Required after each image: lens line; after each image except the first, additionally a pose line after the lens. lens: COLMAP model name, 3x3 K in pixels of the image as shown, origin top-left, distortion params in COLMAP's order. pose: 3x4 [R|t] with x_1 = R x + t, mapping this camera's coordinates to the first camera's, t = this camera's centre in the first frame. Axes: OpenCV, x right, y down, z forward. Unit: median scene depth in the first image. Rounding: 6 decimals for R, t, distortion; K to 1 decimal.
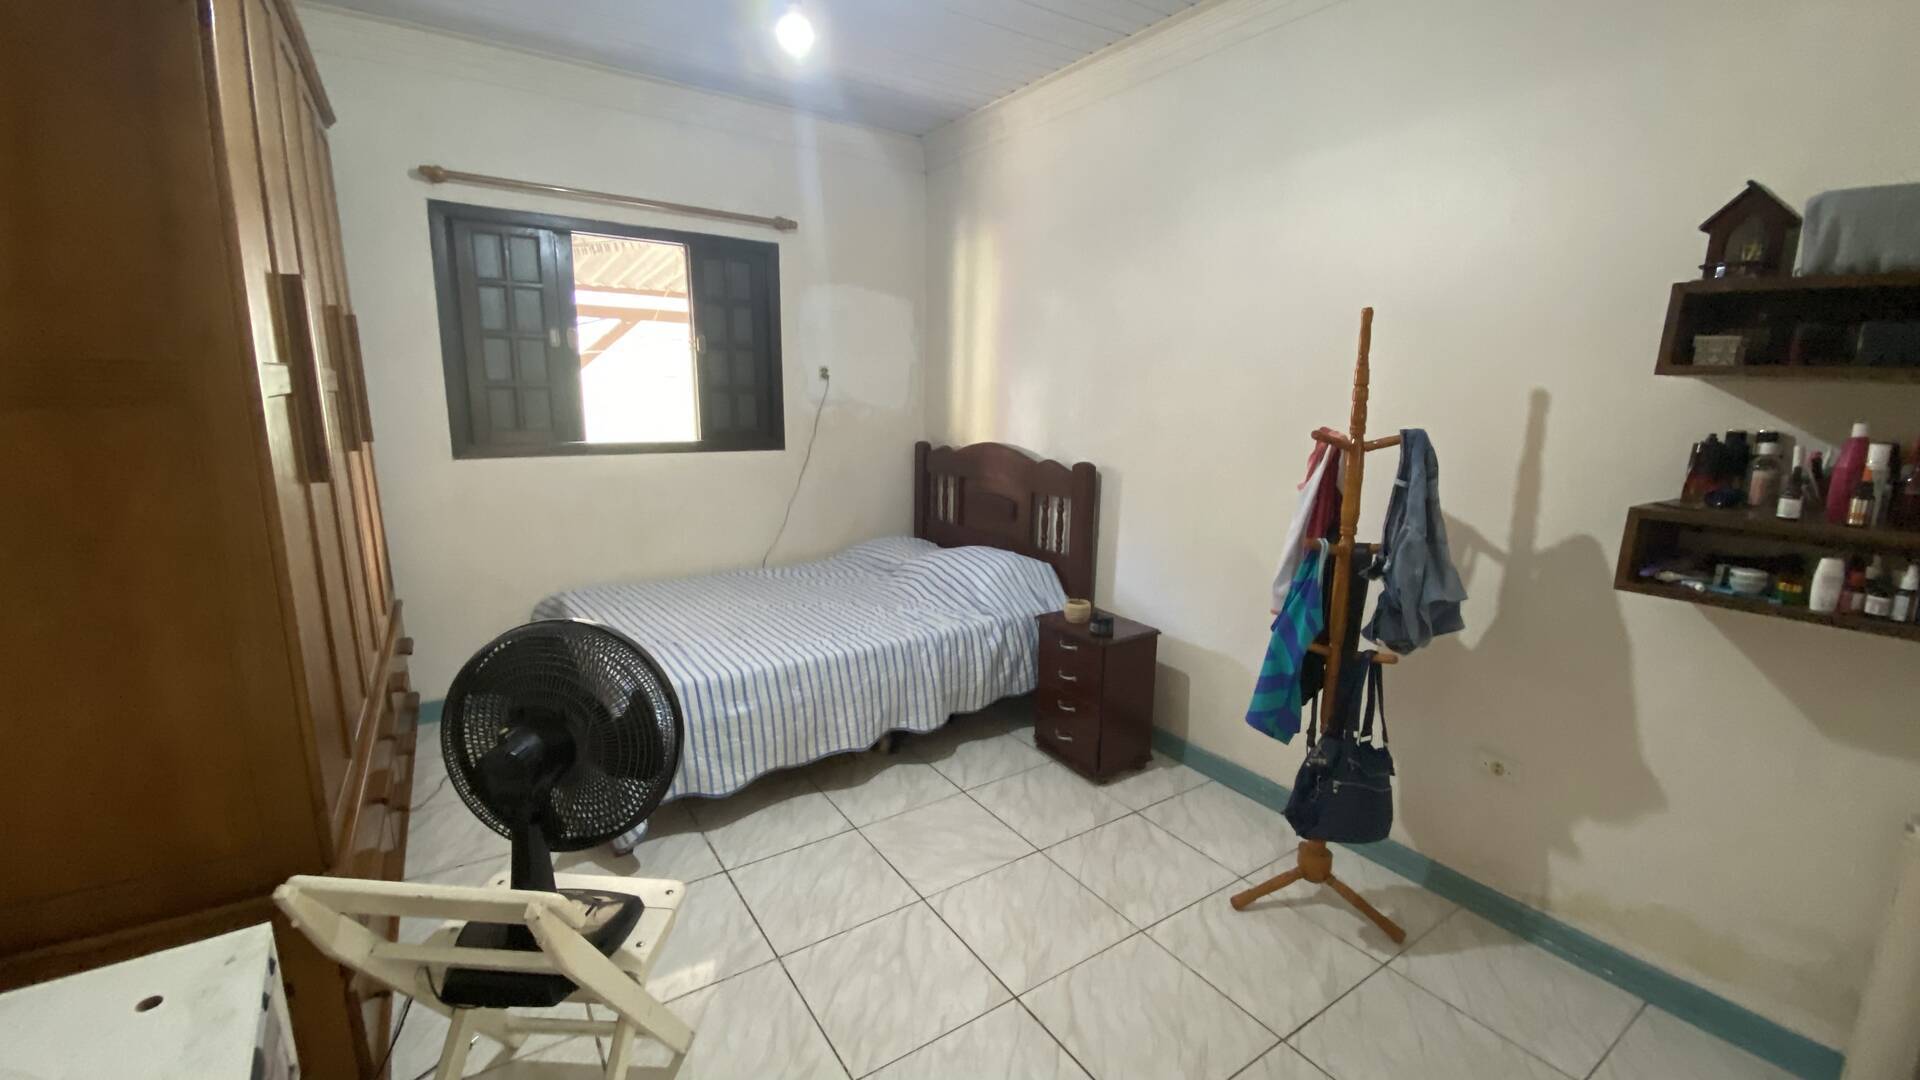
lens RADIAL K [[775.3, 0, 954.6], [0, 775.3, 539.4], [0, 0, 1]] dist [0.011944, -0.016363]
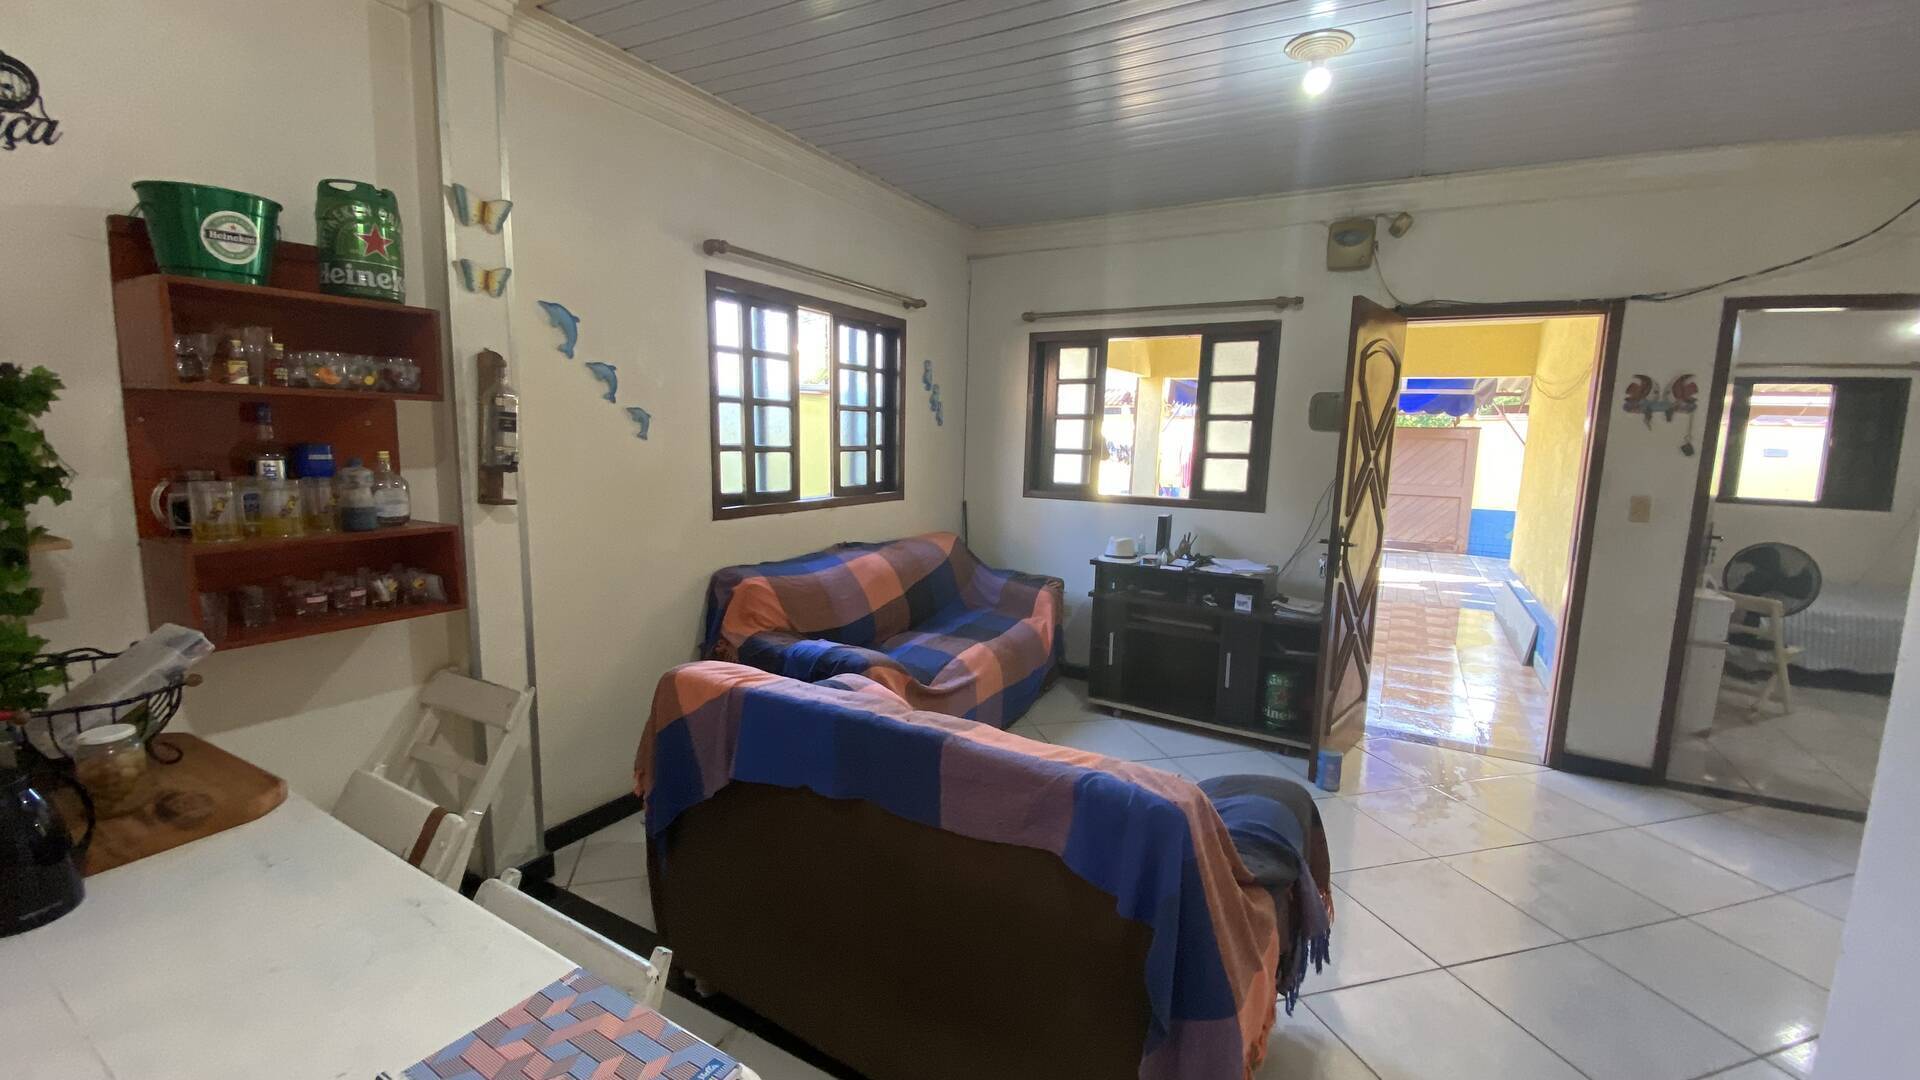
lens RADIAL K [[772.2, 0, 952.4], [0, 772.2, 544.6], [0, 0, 1]] dist [0.001242, -0.014115]
pose [[0.432394, 0.112419, -0.894649, 0.405267], [-0.183844, 0.982347, 0.034585, 0.320090], [0.882744, 0.149521, 0.445429, -1.683643]]
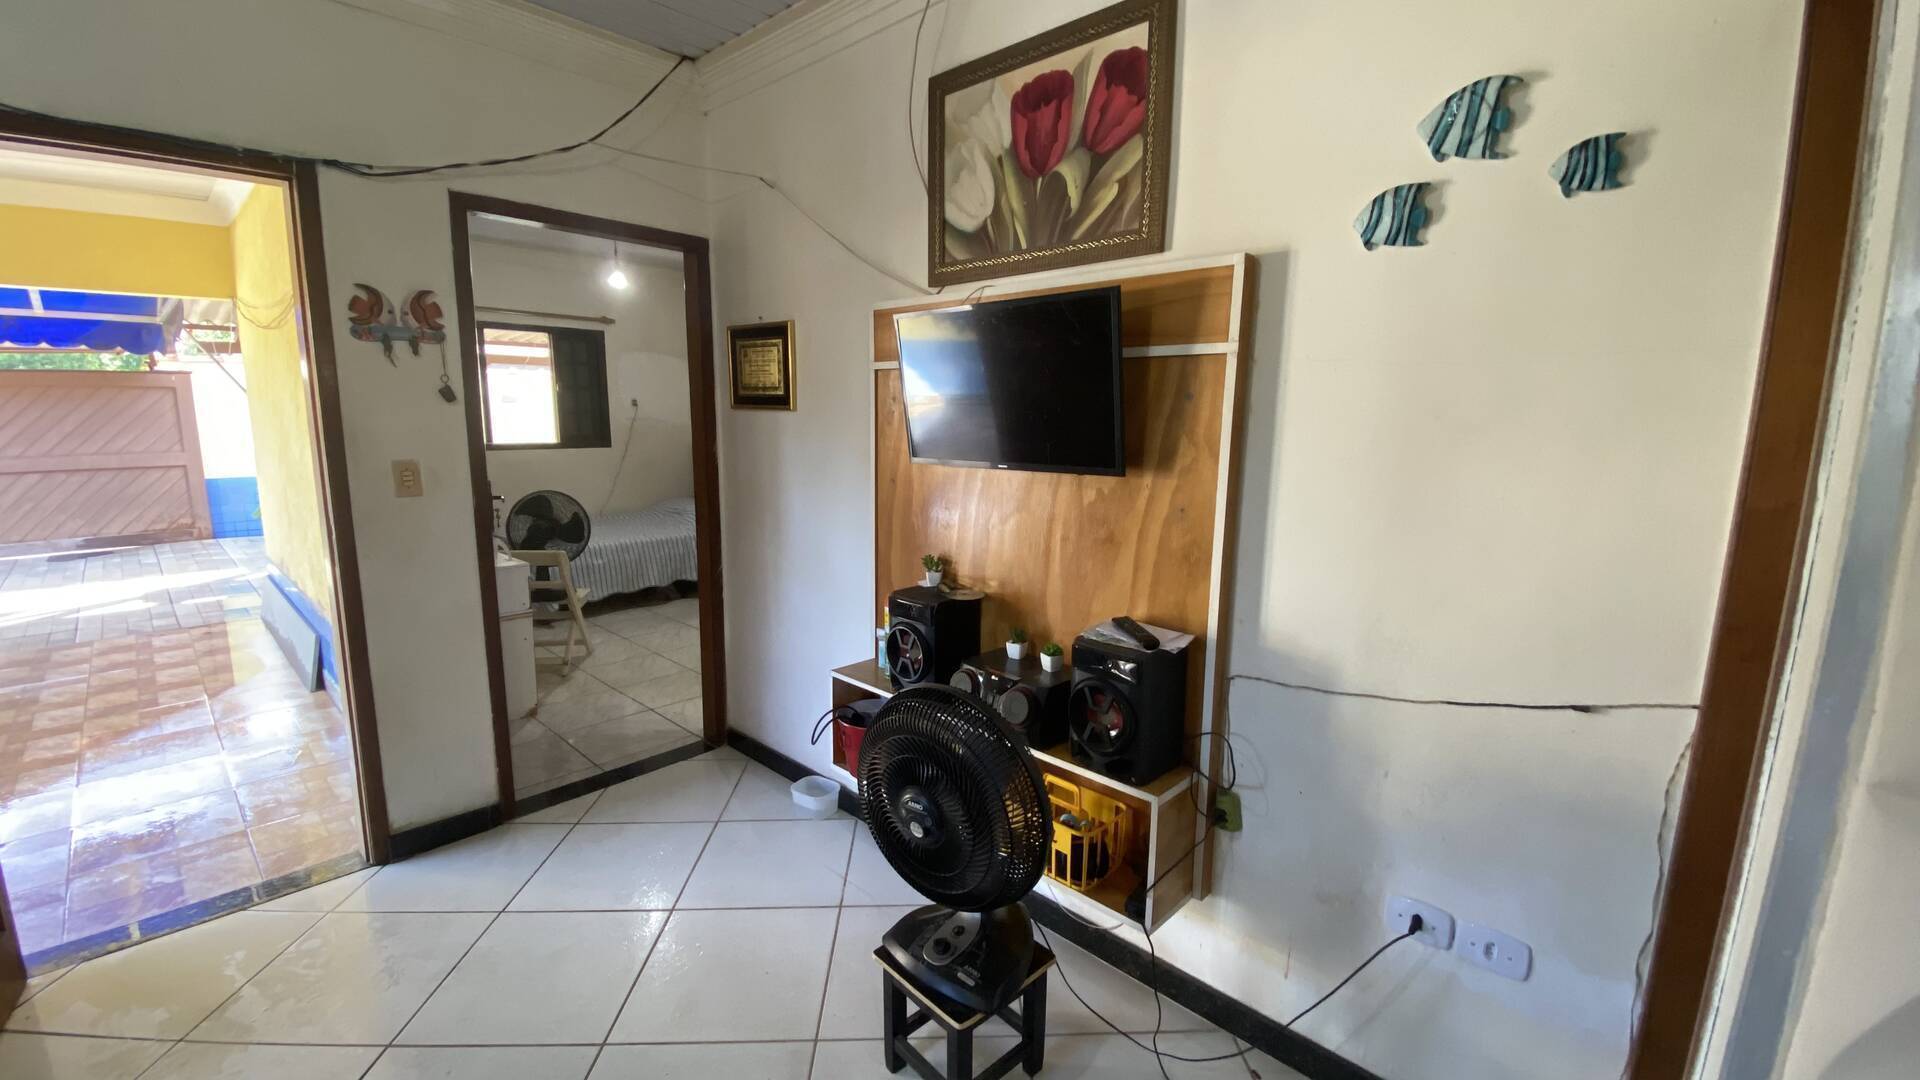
lens RADIAL K [[775.3, 0, 954.6], [0, 775.3, 539.4], [0, 0, 1]] dist [0.011944, -0.016363]
pose [[0.975330, -0.046723, 0.215753, 0.200504], [0.051335, 0.998556, -0.015820, 0.223293], [-0.214702, 0.026505, 0.976320, -1.190659]]
